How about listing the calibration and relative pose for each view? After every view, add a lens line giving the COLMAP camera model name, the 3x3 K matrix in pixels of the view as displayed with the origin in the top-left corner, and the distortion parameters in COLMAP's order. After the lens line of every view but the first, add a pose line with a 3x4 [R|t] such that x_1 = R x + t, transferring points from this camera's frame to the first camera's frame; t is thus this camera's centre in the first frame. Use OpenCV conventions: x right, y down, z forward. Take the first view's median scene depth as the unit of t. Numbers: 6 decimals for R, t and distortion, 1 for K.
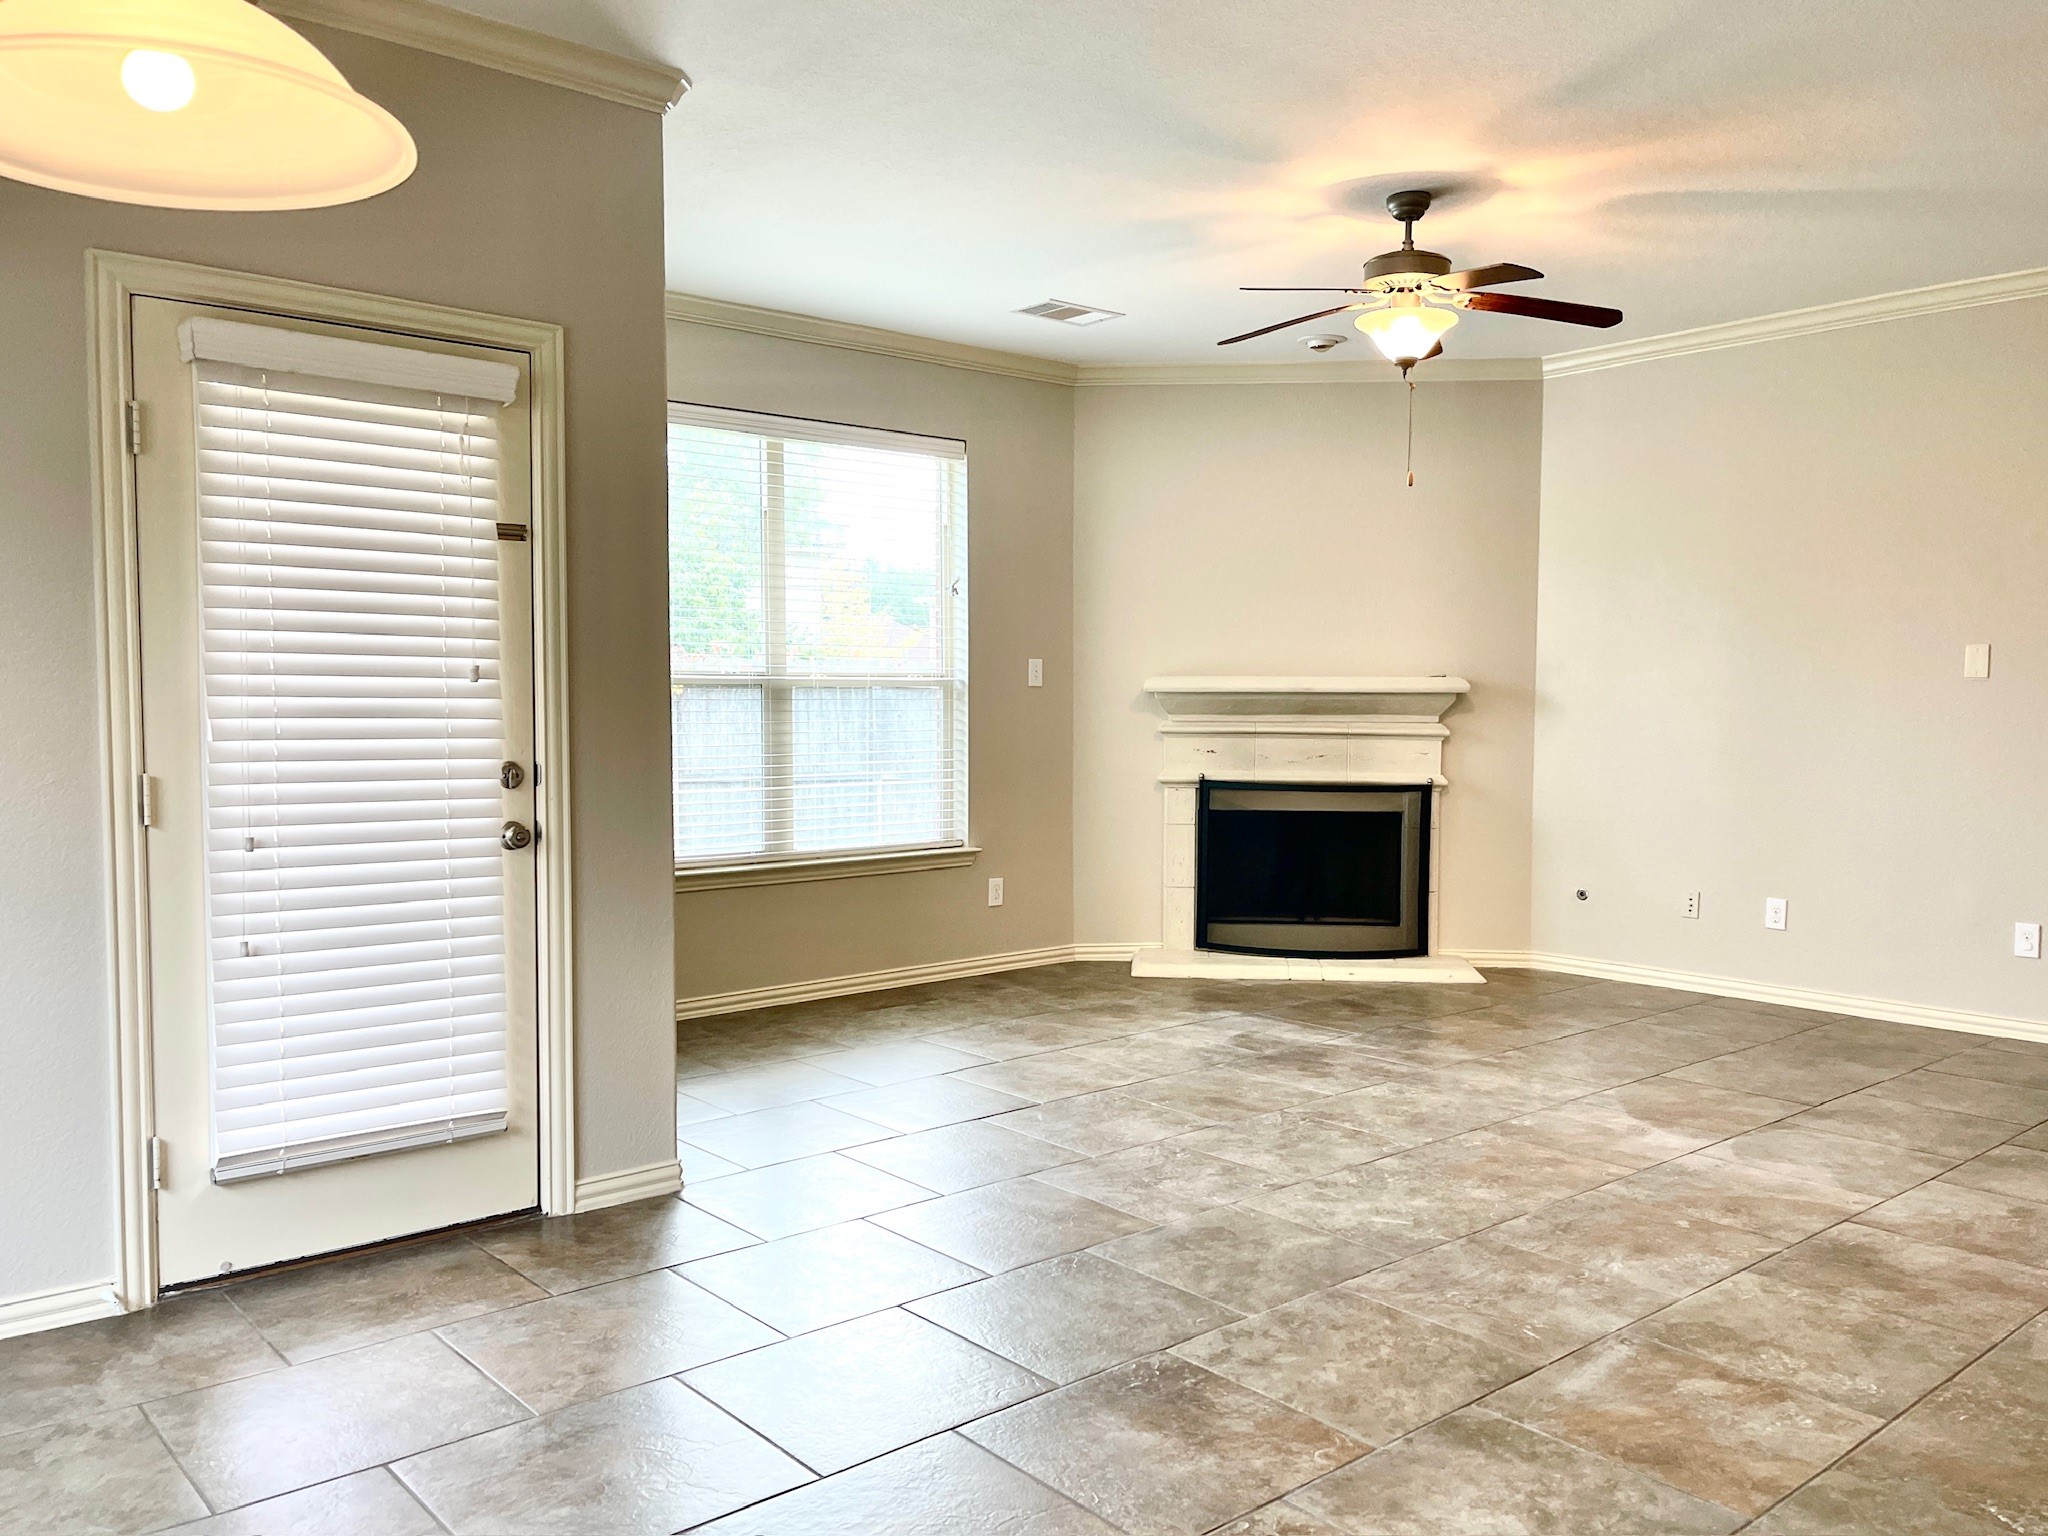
lens RADIAL K [[1584.8, 0, 1024.0], [0, 1584.8, 768.0], [0, 0, 1]] dist [0.058461, -0.051121]
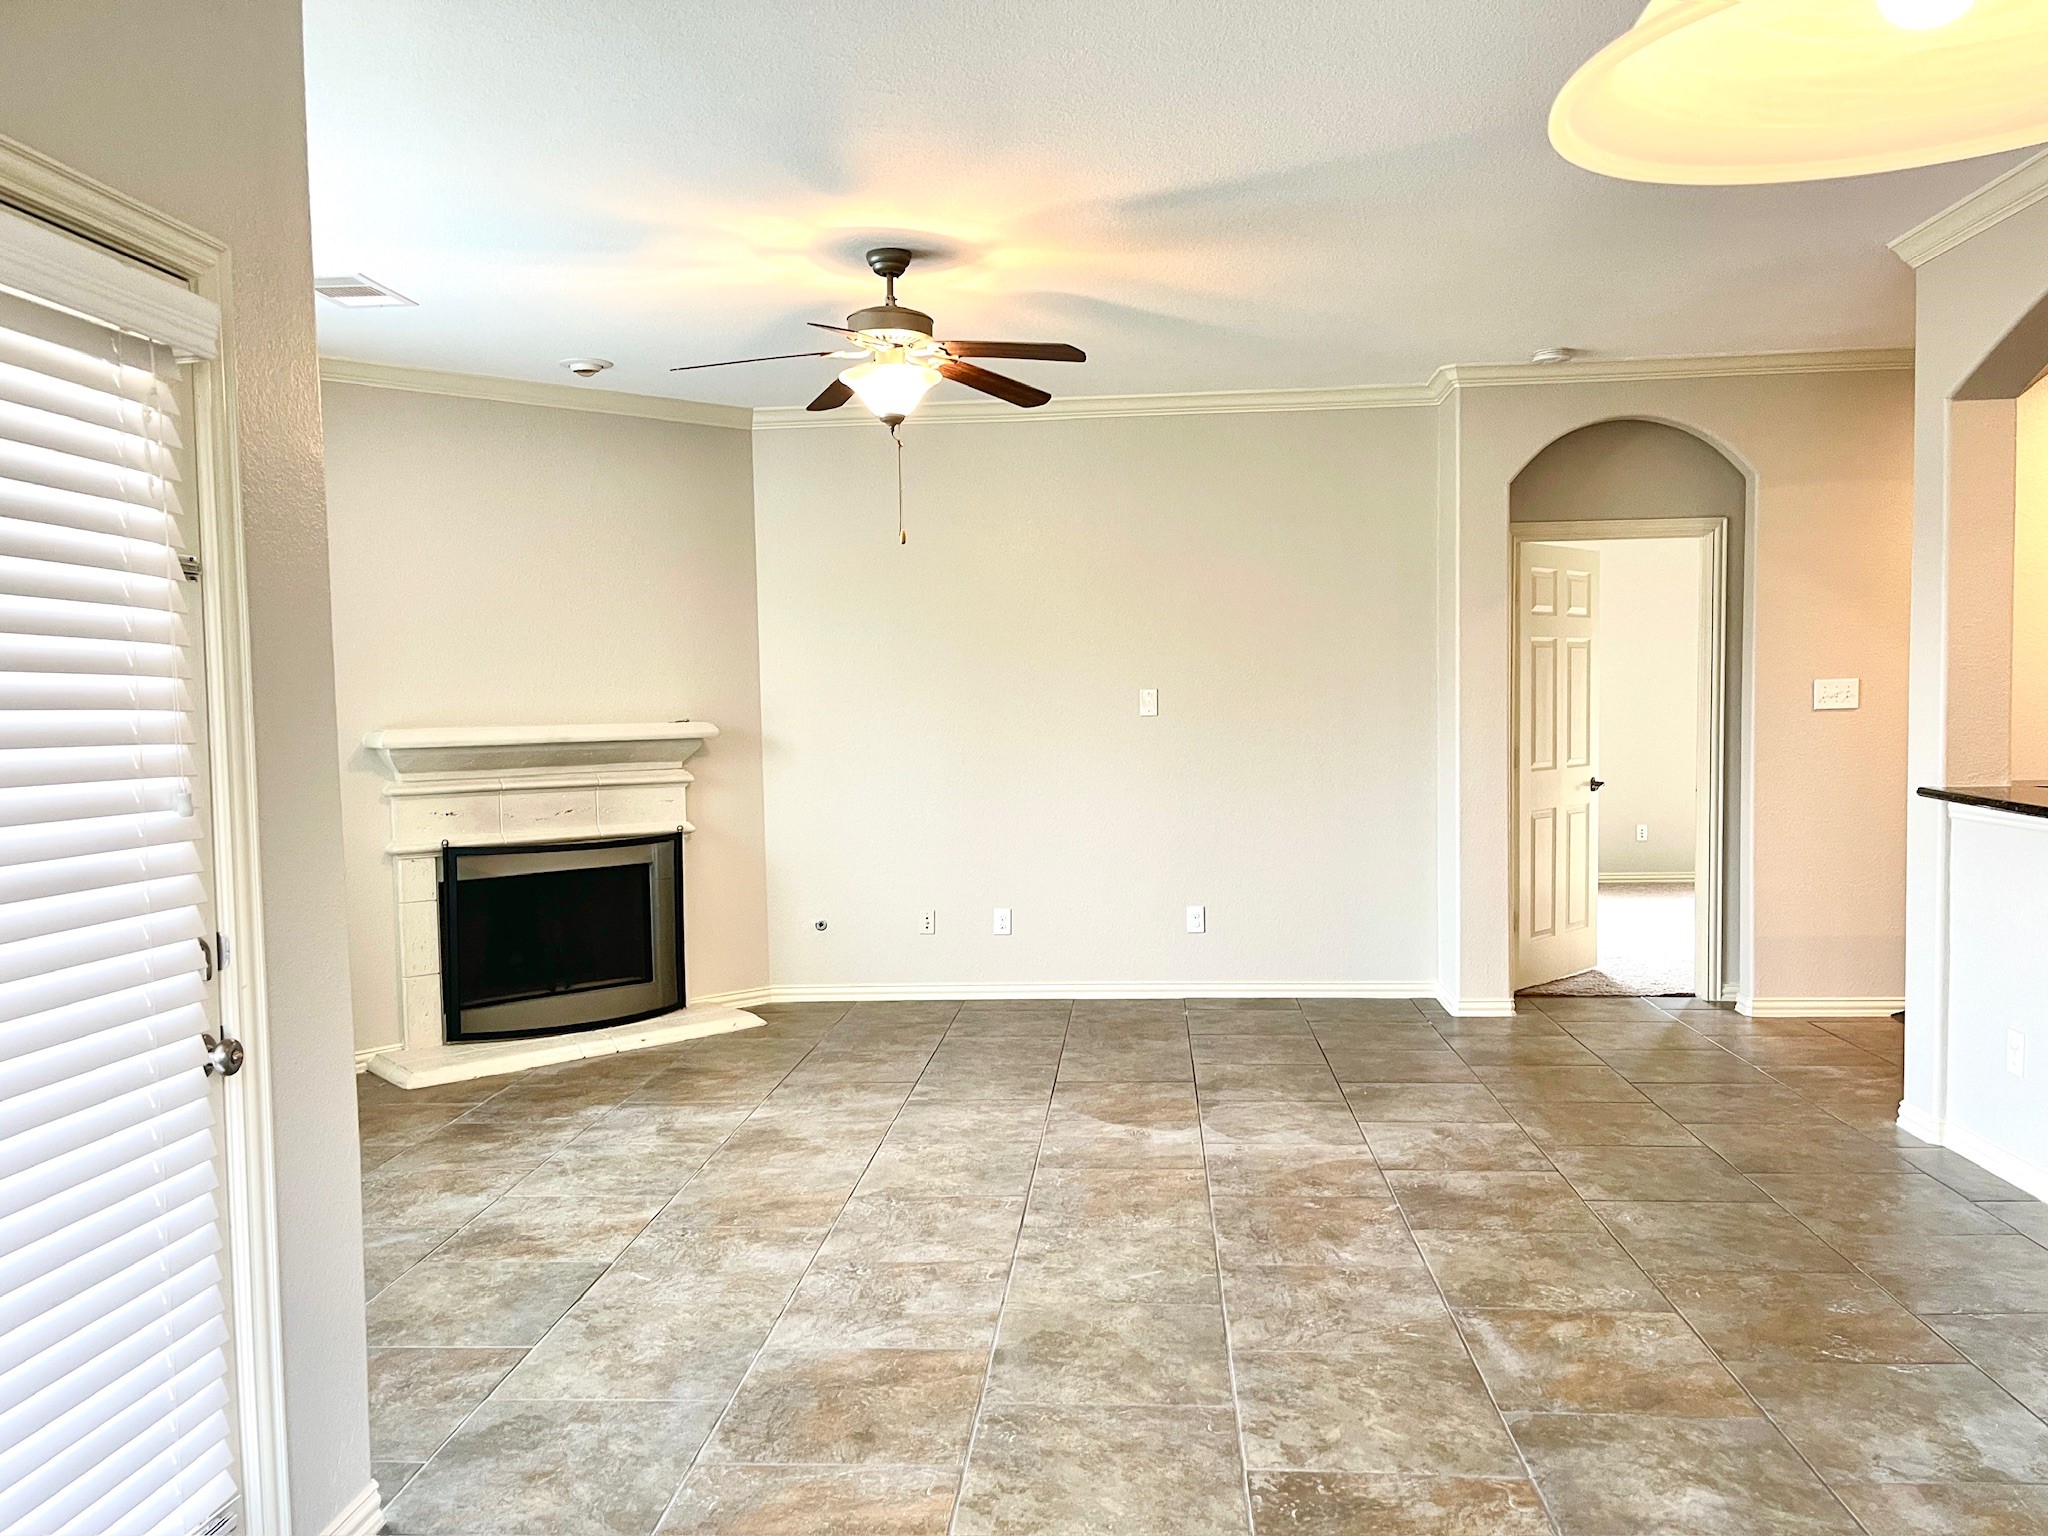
lens RADIAL K [[1553.5, 0, 1024.0], [0, 1553.5, 768.0], [0, 0, 1]] dist [0.054205, -0.047111]
pose [[0.706269, -0.050365, 0.706149, -0.420463], [0.056320, 0.998302, 0.014872, -0.048880], [-0.705699, 0.029266, 0.707907, 0.272370]]
